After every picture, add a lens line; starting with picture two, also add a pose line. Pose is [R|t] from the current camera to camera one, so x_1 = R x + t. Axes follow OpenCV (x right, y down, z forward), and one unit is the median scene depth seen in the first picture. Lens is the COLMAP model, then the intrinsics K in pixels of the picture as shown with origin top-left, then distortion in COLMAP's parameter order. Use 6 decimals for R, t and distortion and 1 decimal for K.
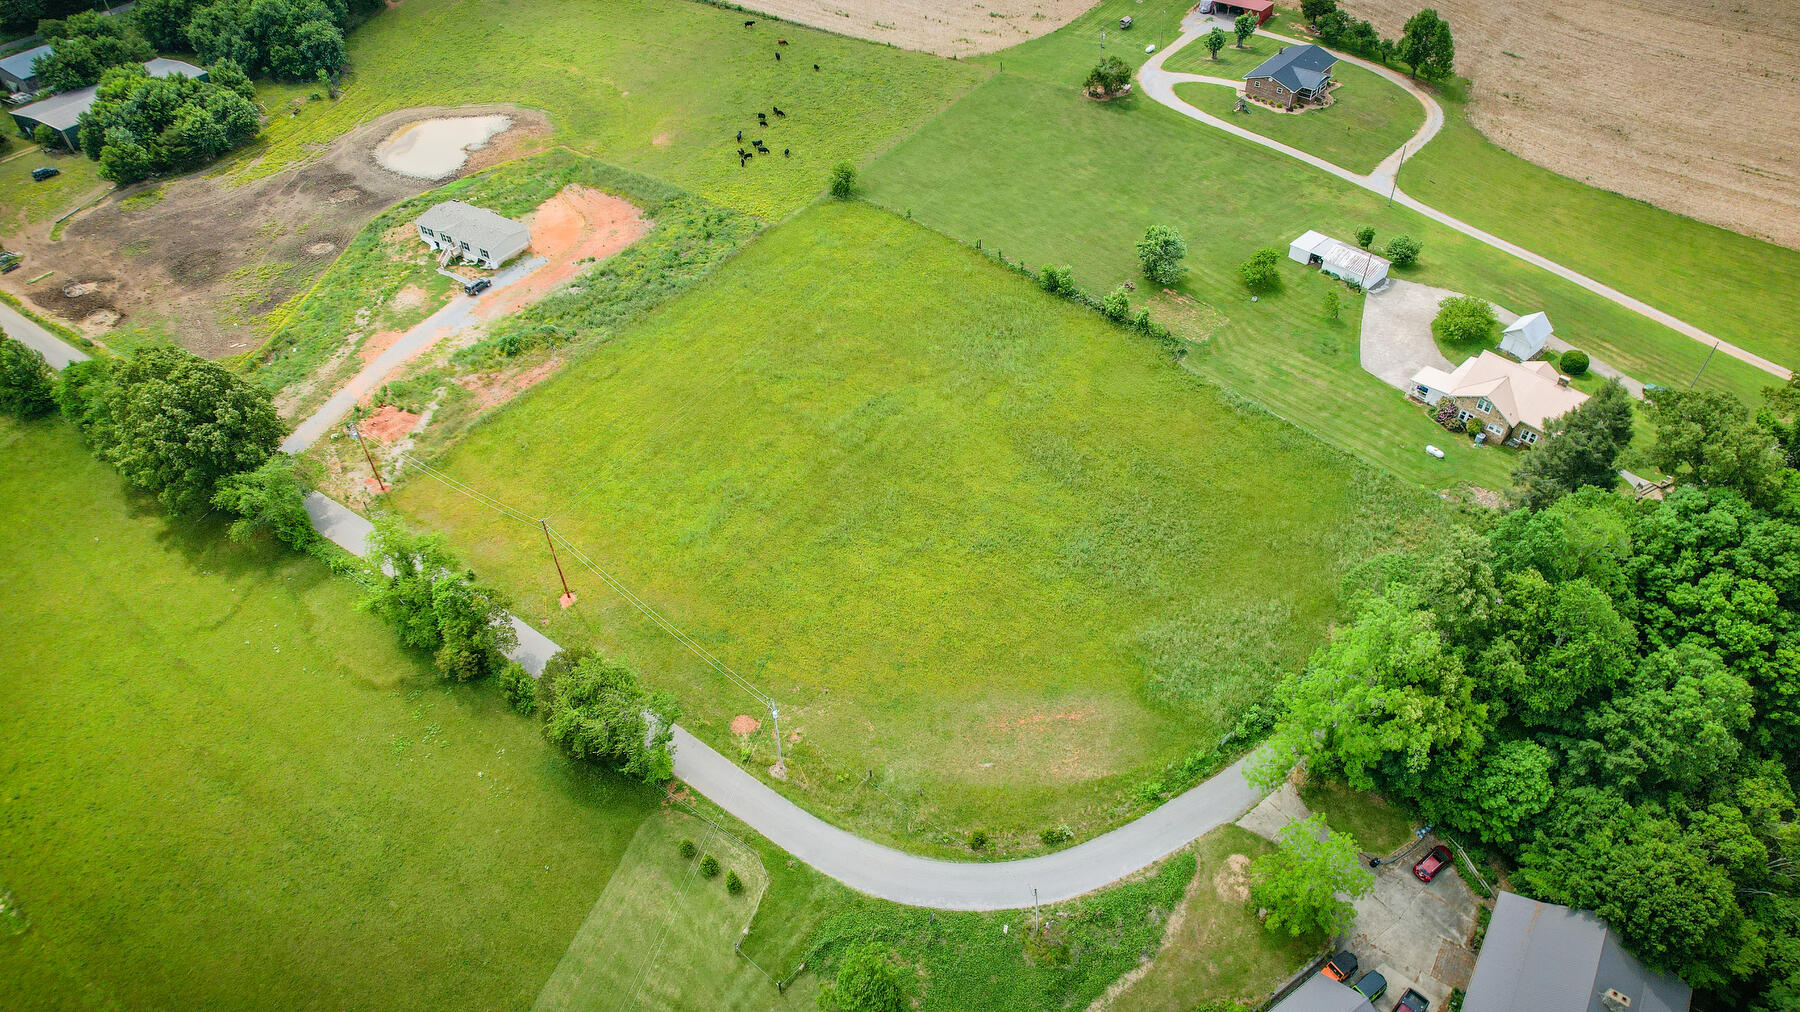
lens RADIAL K [[1151.1, 0, 900.2], [0, 1151.1, 511.2], [0, 0, 1]] dist [-0.073994, 0.070399]
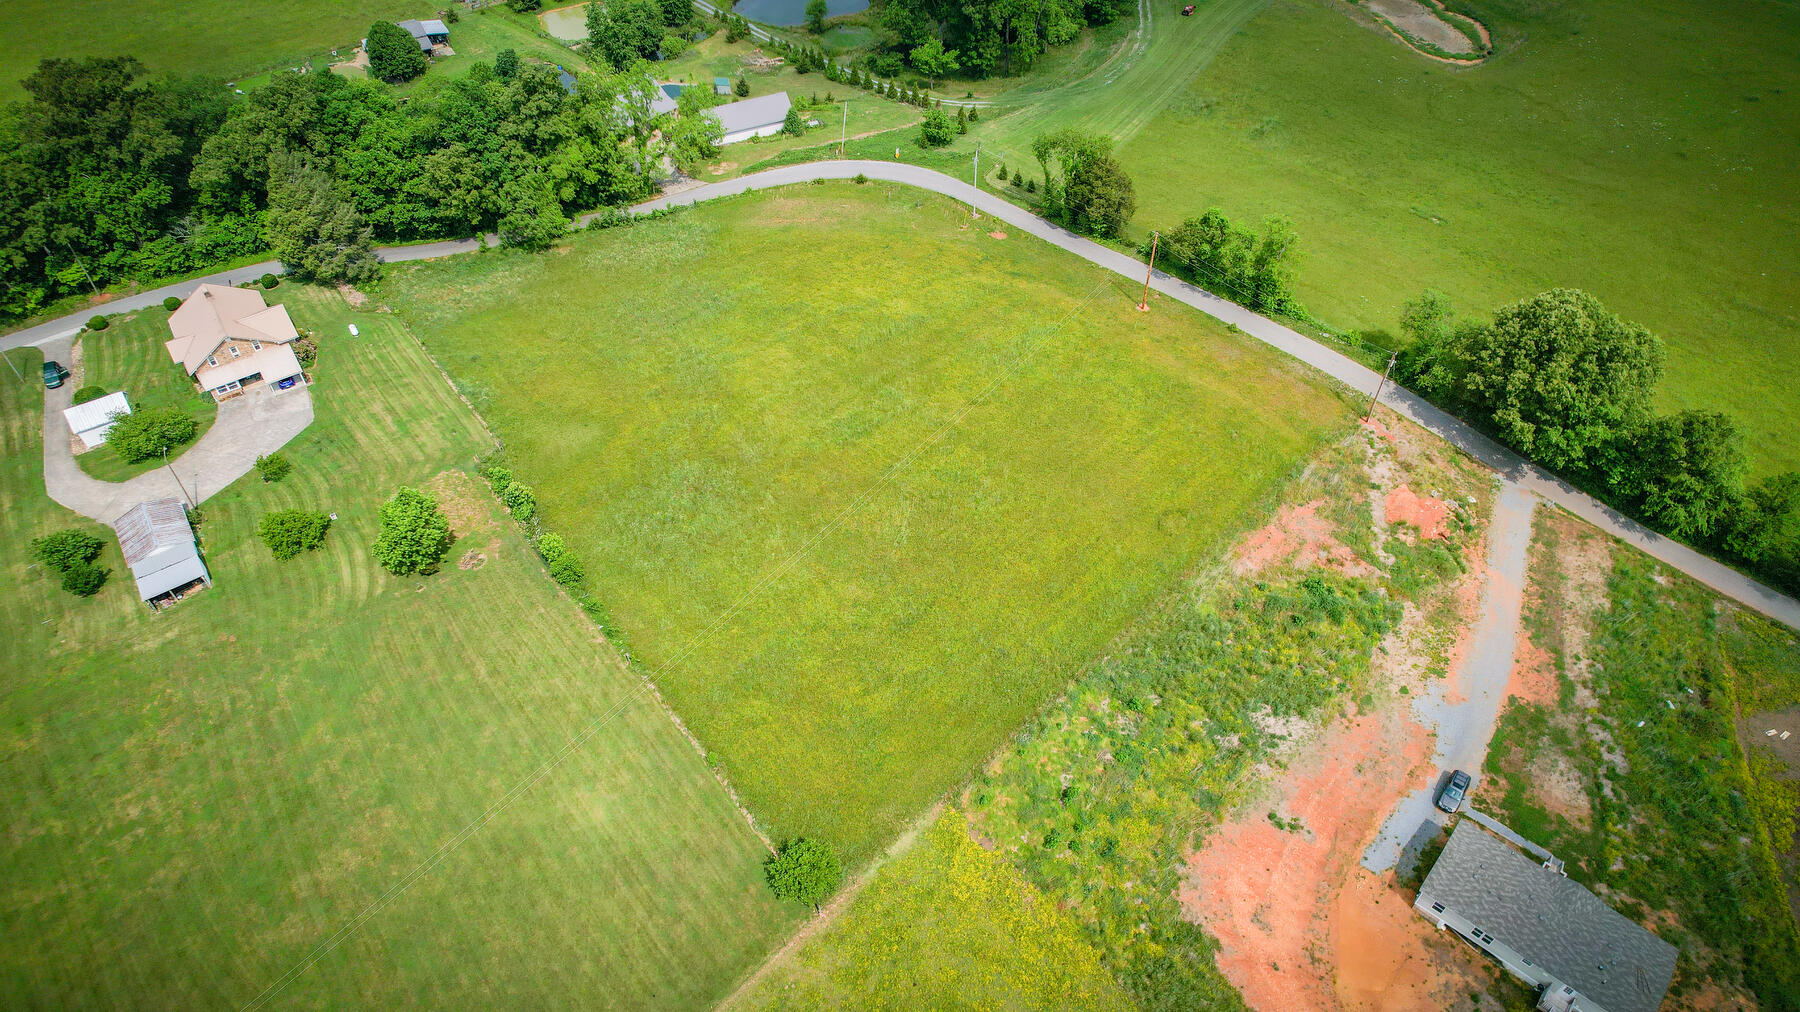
lens RADIAL K [[1151.1, 0, 900.2], [0, 1151.1, 511.2], [0, 0, 1]] dist [-0.073994, 0.070399]
pose [[-0.988460, -0.096156, 0.117053, -0.174594], [0.115144, 0.025190, 0.993029, -1.025295], [-0.098434, 0.995047, -0.013828, 1.109457]]
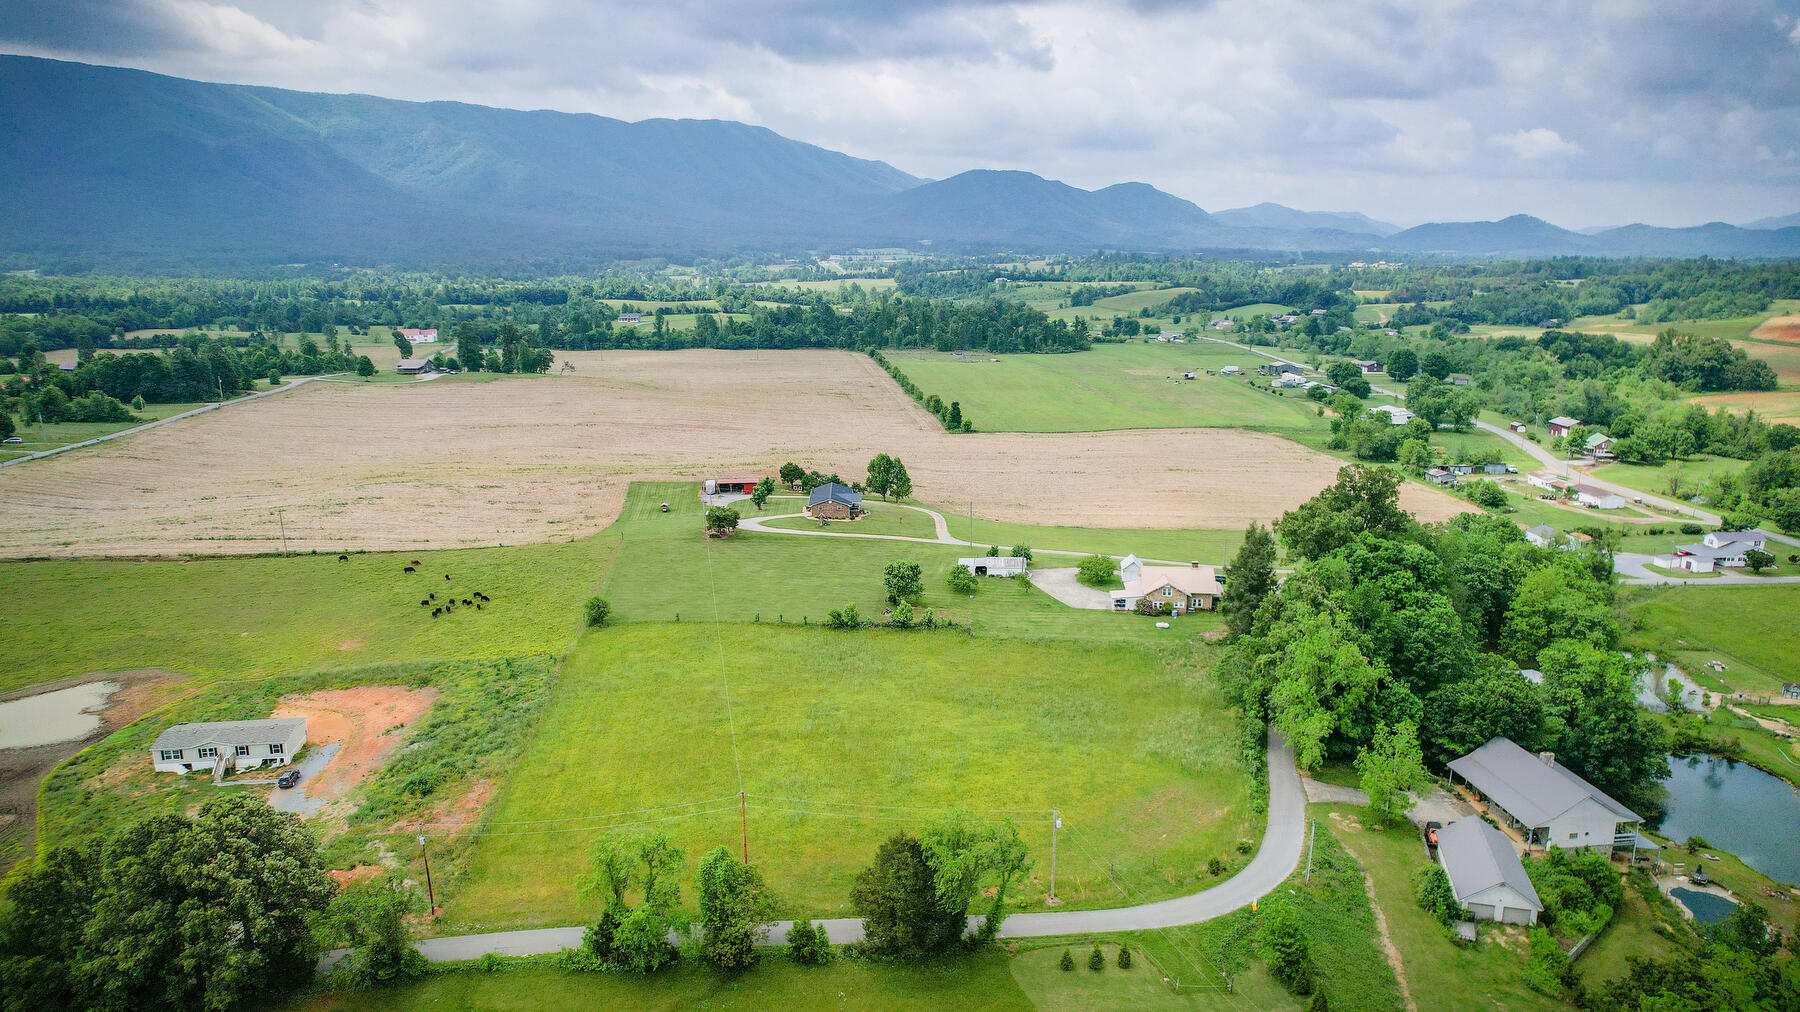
lens RADIAL K [[1151.1, 0, 900.2], [0, 1151.1, 511.2], [0, 0, 1]] dist [-0.073994, 0.070399]
pose [[0.752501, -0.142349, 0.643024, -0.686684], [0.446934, 0.827503, -0.339837, 0.171516], [-0.483728, 0.543117, 0.686317, 0.074874]]
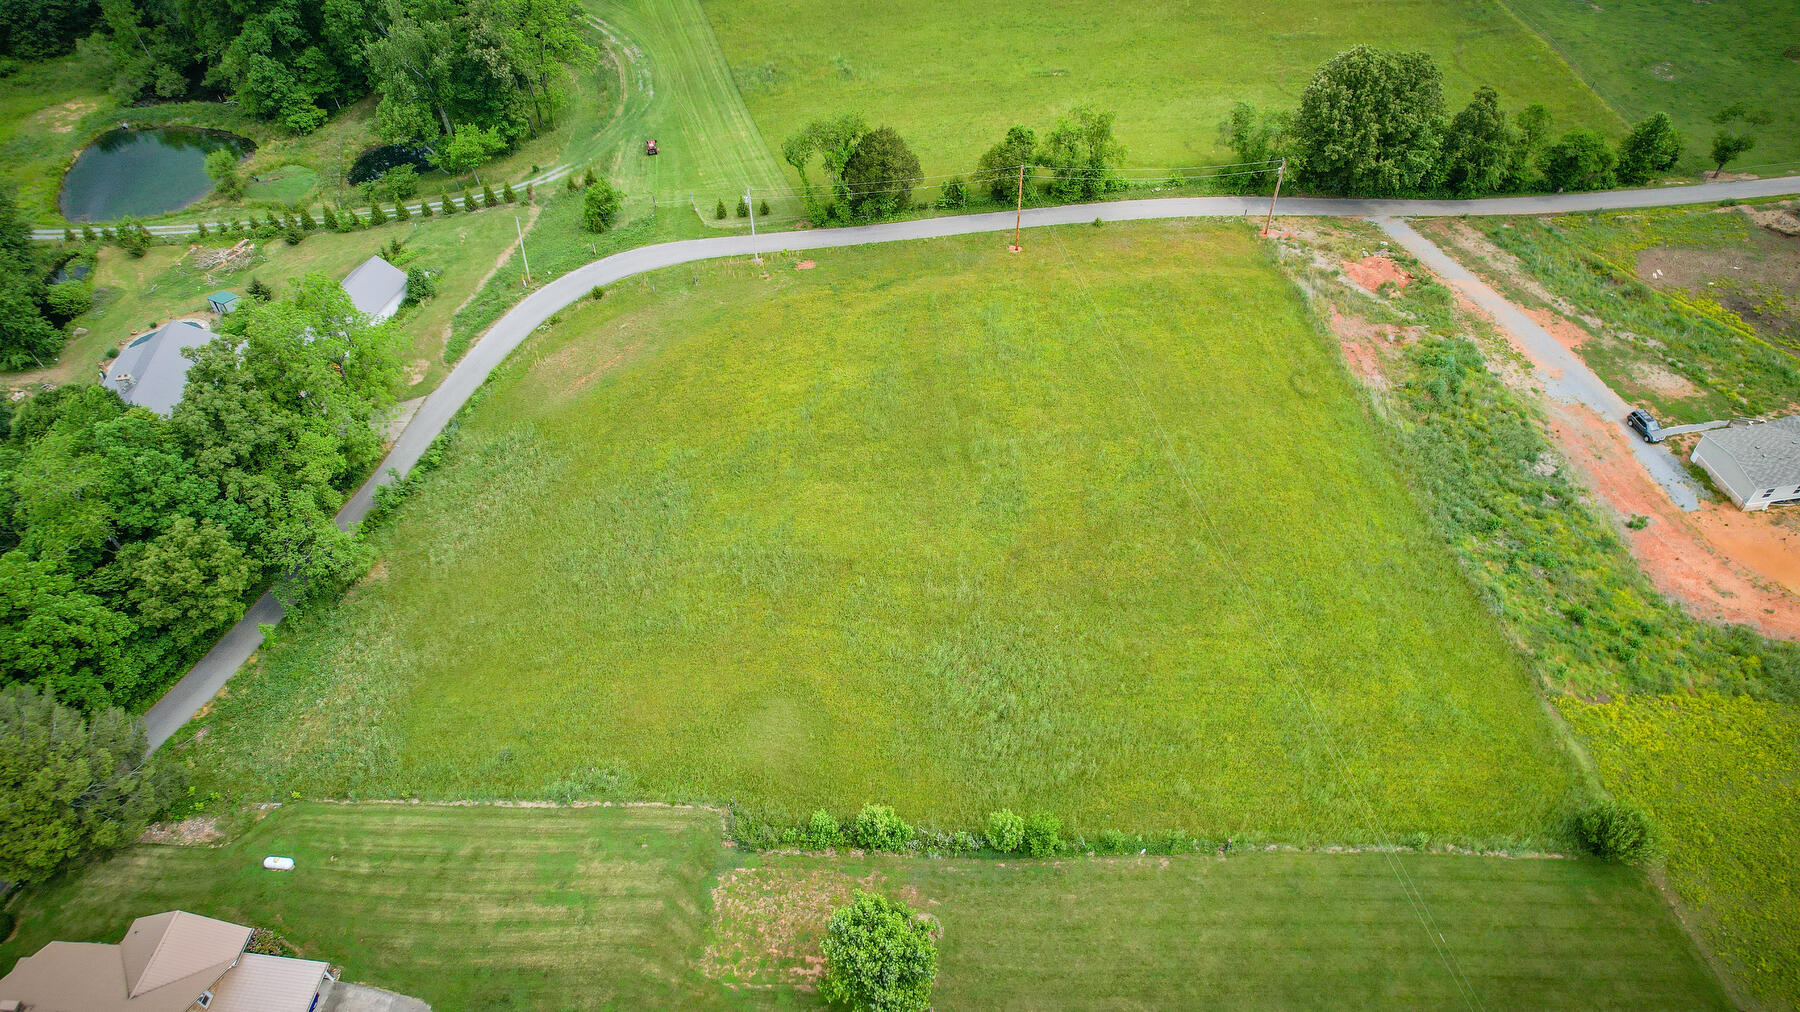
lens RADIAL K [[1151.1, 0, 900.2], [0, 1151.1, 511.2], [0, 0, 1]] dist [-0.073994, 0.070399]
pose [[-0.746111, 0.493331, -0.447151, 0.389906], [-0.440027, 0.138667, 0.887213, -0.757825], [0.499695, 0.858718, 0.113618, 0.914236]]
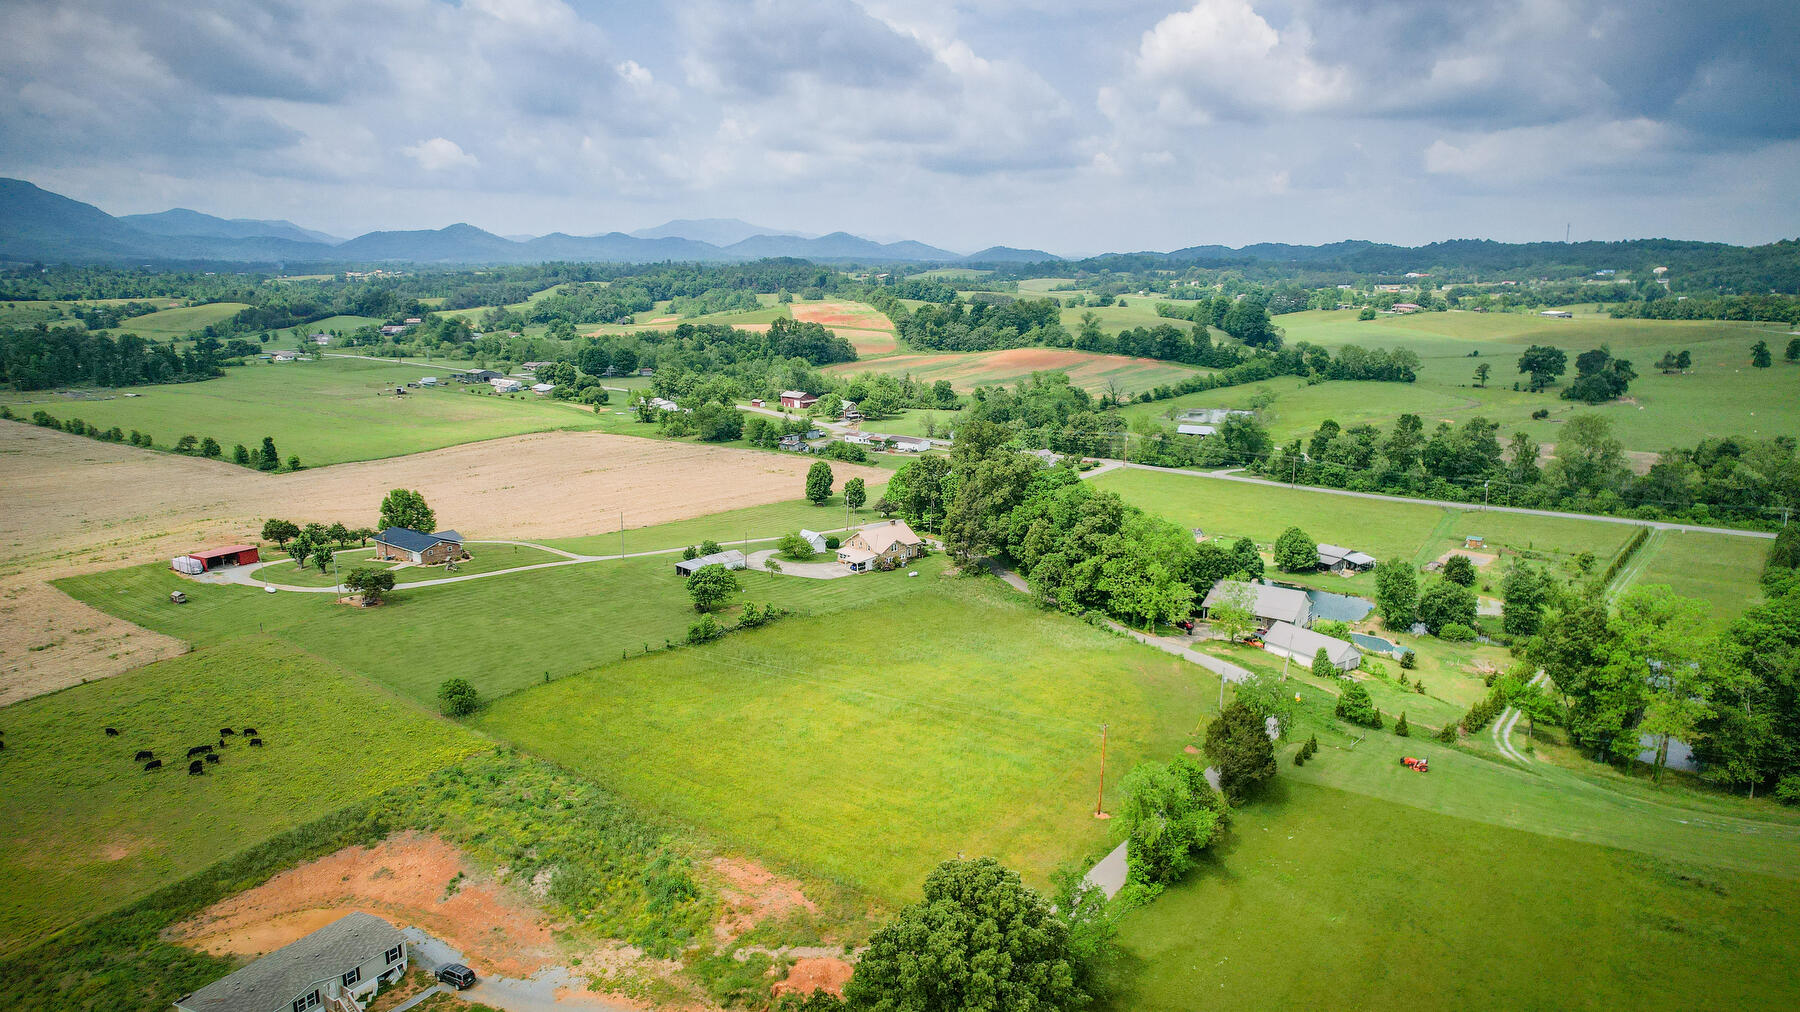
lens RADIAL K [[1177.1, 0, 904.7], [0, 1177.1, 472.7], [0, 0, 1]] dist [-0.078586, 0.075620]
pose [[-0.004693, -0.176179, 0.984347, -1.191548], [0.682958, 0.718460, 0.131847, -0.390161], [-0.730443, 0.672886, 0.116951, 0.688778]]
